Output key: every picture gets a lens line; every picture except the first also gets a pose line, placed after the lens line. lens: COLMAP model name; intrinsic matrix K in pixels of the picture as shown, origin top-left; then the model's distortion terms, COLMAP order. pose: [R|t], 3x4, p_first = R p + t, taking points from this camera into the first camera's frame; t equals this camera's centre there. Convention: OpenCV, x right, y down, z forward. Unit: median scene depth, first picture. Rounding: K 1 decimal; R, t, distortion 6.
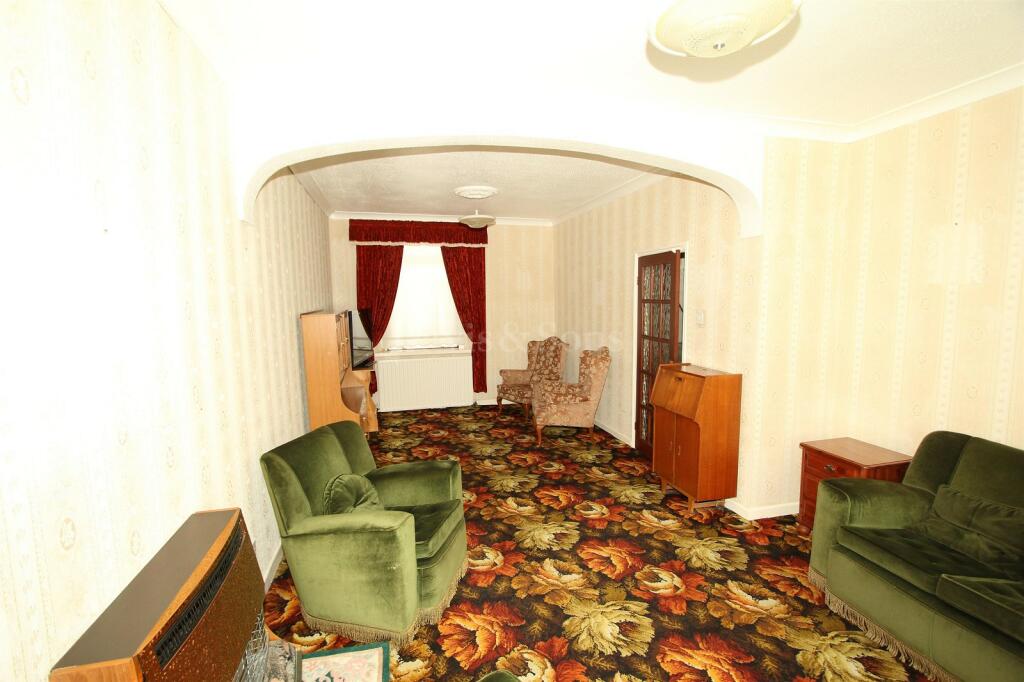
lens RADIAL K [[478.1, 0, 503.4], [0, 478.1, 345.0], [0, 0, 1]] dist [-0.022060, 0.000579]
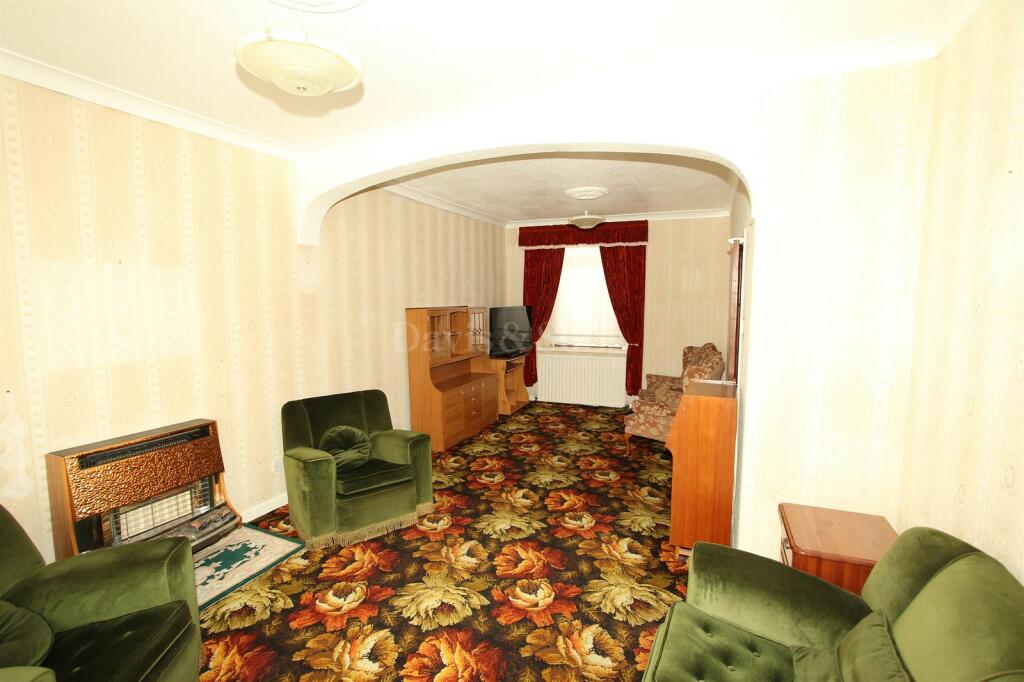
lens RADIAL K [[478.1, 0, 503.4], [0, 478.1, 345.0], [0, 0, 1]] dist [-0.022060, 0.000579]
pose [[0.787180, 0.070637, -0.612664, 0.604883], [-0.069328, 0.997258, 0.025903, -0.018735], [0.612814, 0.022085, 0.789919, 0.140280]]
